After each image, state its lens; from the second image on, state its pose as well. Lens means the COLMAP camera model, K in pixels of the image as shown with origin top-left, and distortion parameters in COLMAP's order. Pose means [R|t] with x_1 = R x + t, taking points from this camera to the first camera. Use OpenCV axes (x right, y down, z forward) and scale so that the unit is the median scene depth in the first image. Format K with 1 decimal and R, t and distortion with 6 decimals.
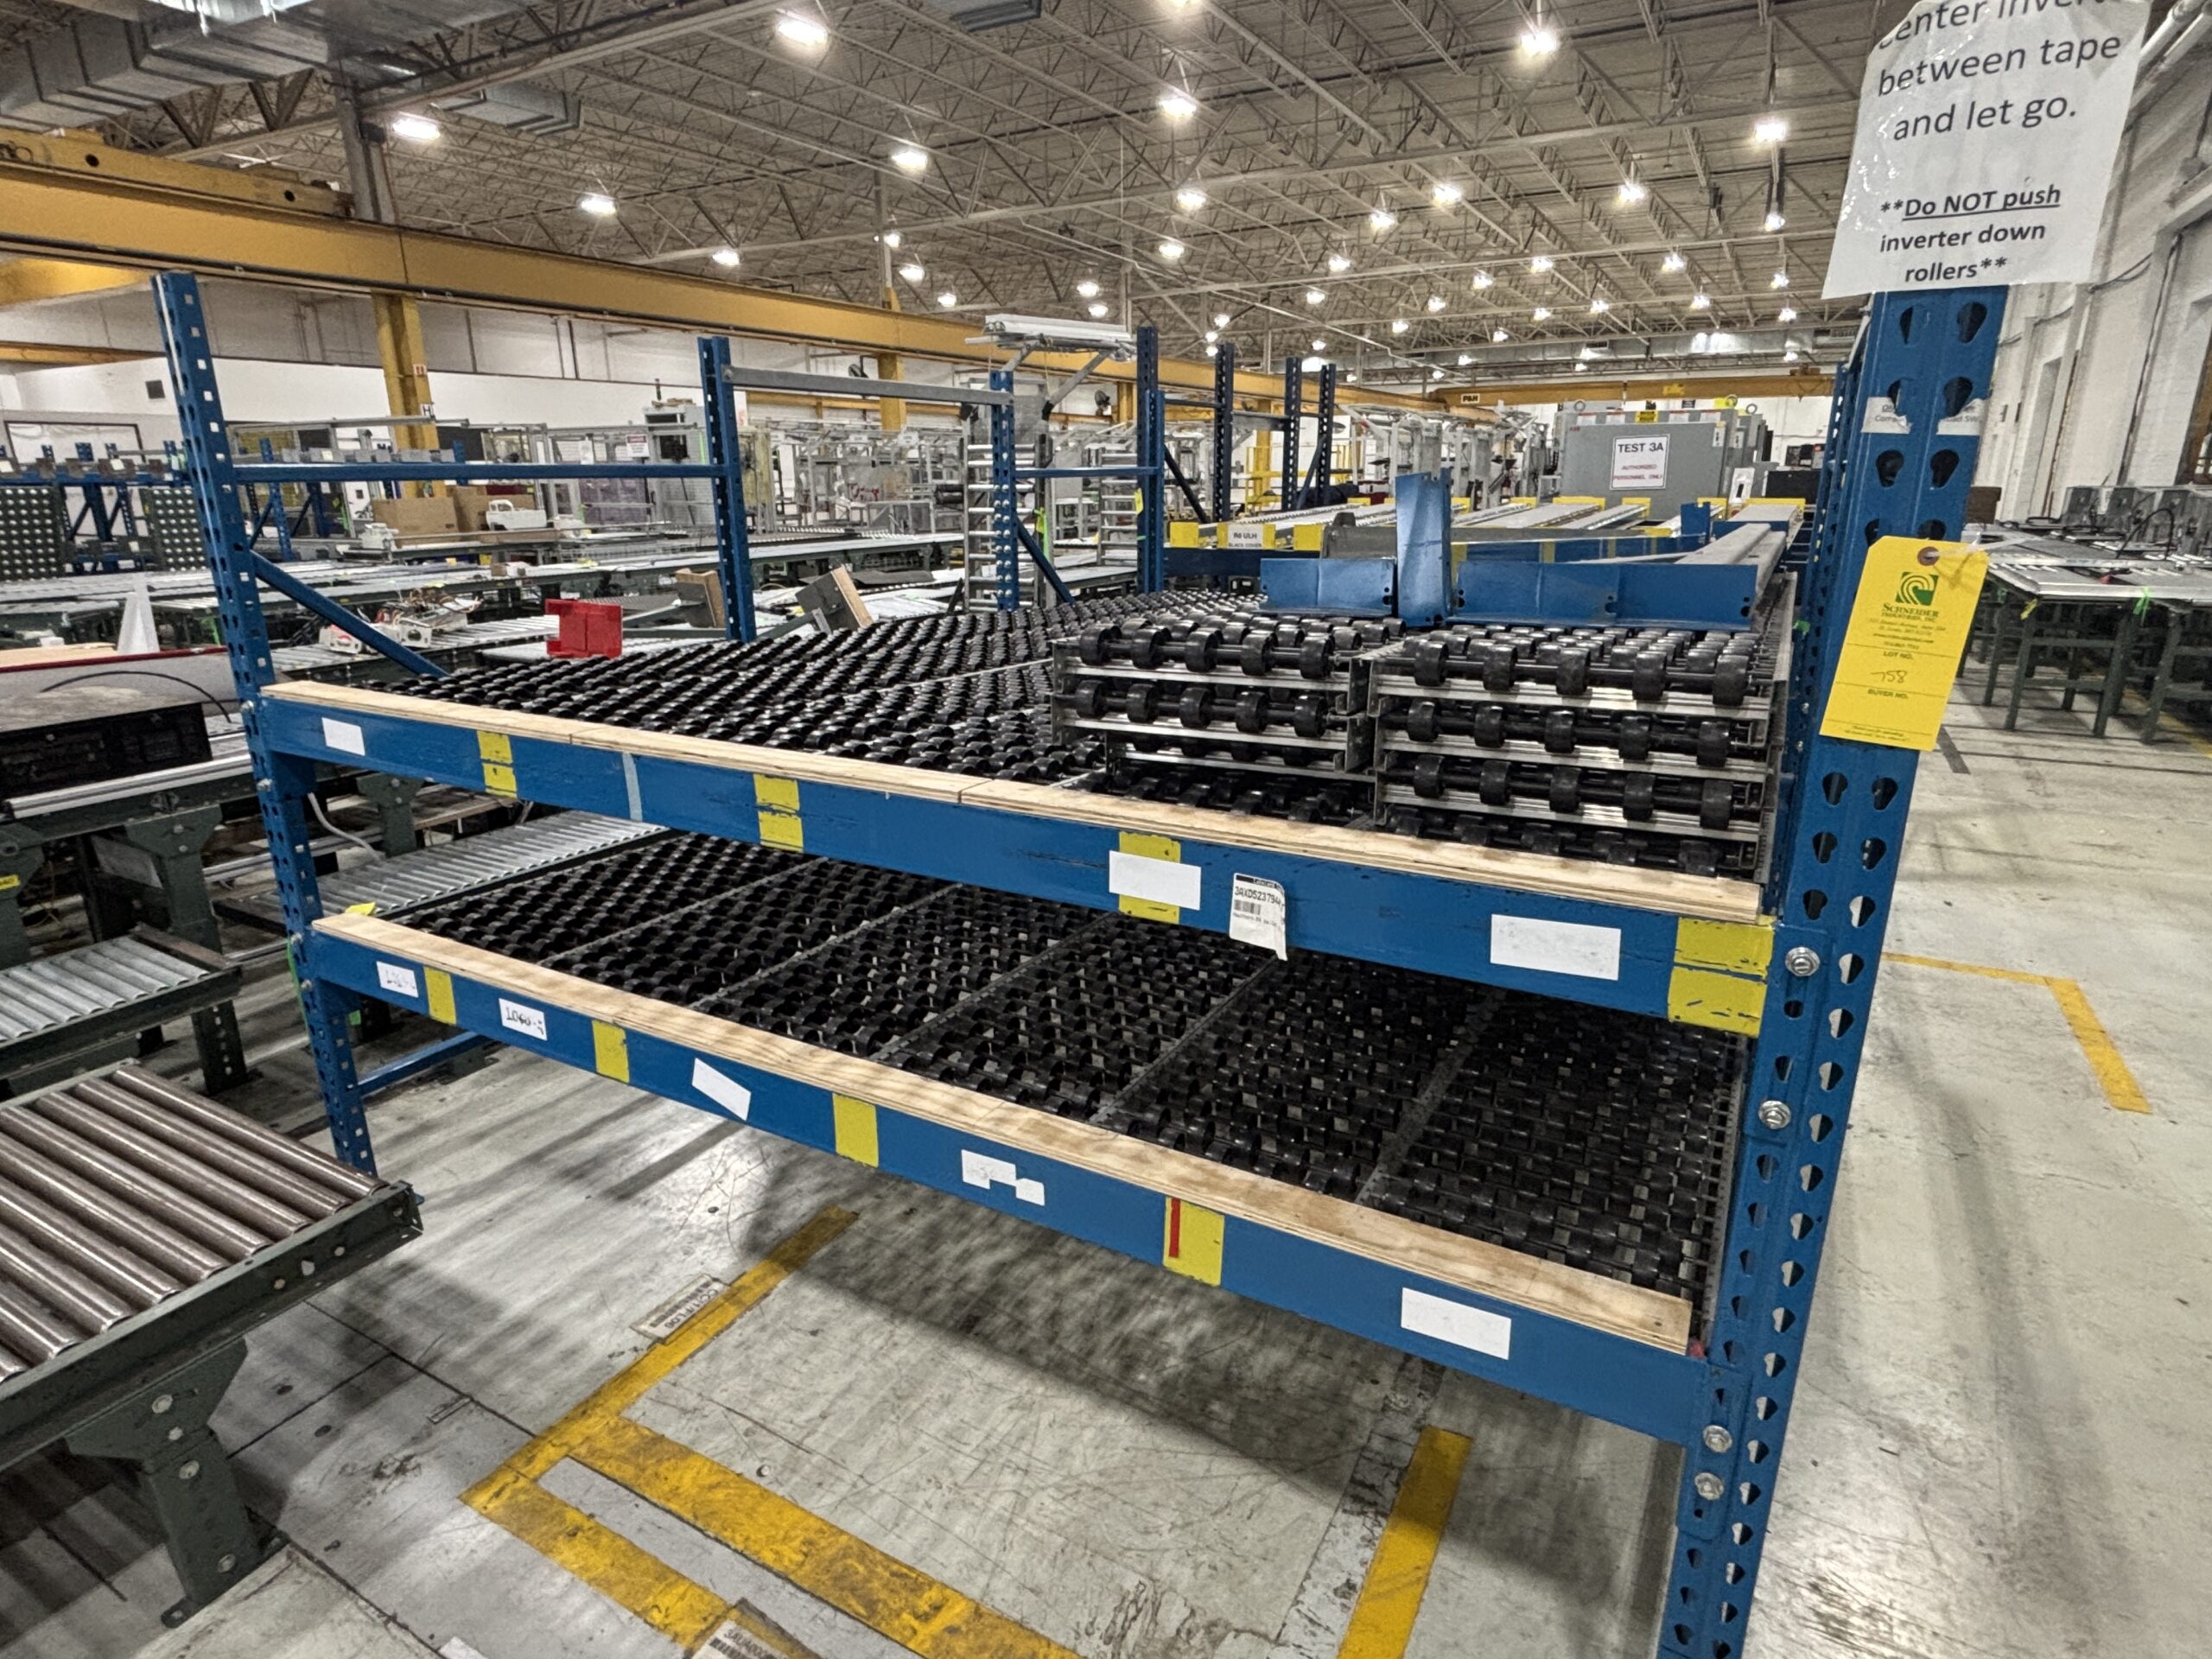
lens RADIAL K [[1214.4, 0, 1108.9], [0, 1214.4, 835.2], [0, 0, 1]] dist [-0.002841, 0.001503]
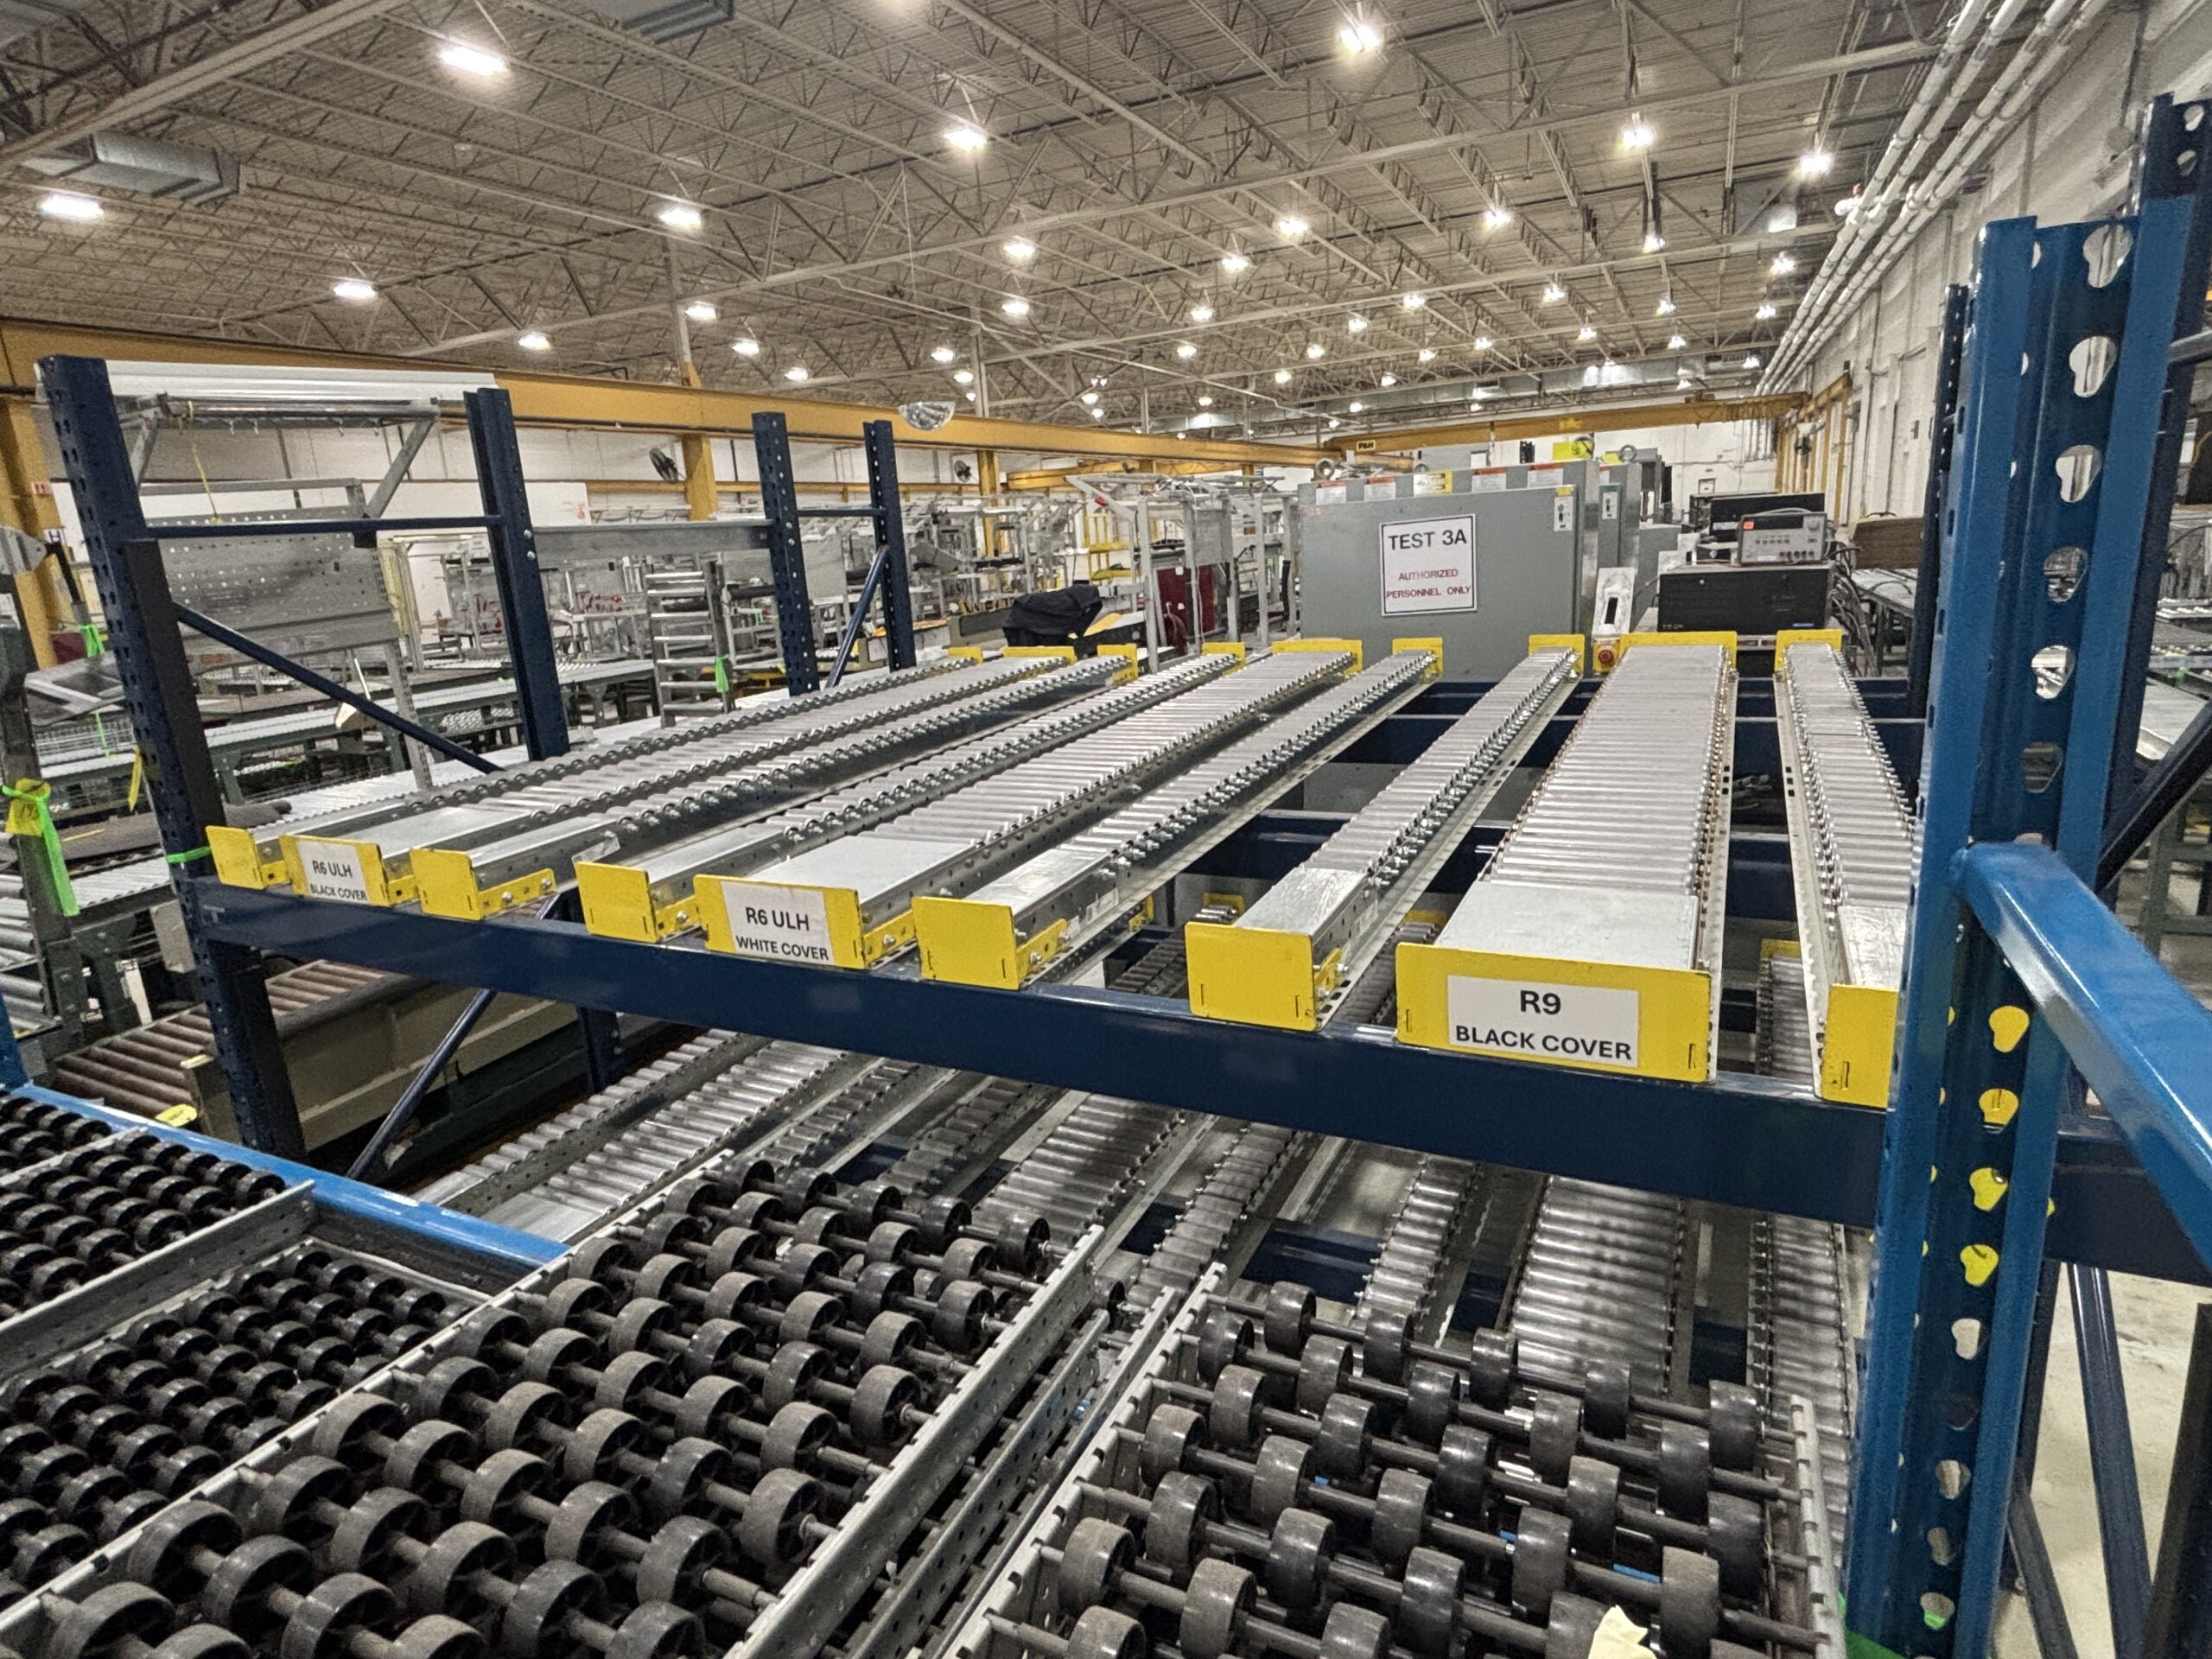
lens RADIAL K [[1220.8, 0, 1106.0], [0, 1220.8, 829.5], [0, 0, 1]] dist [0.005968, -0.000650]
pose [[0.996542, -0.071592, 0.042182, 0.062740], [0.073753, 0.995914, -0.052118, -0.041104], [-0.038278, 0.055049, 0.997750, 0.111404]]
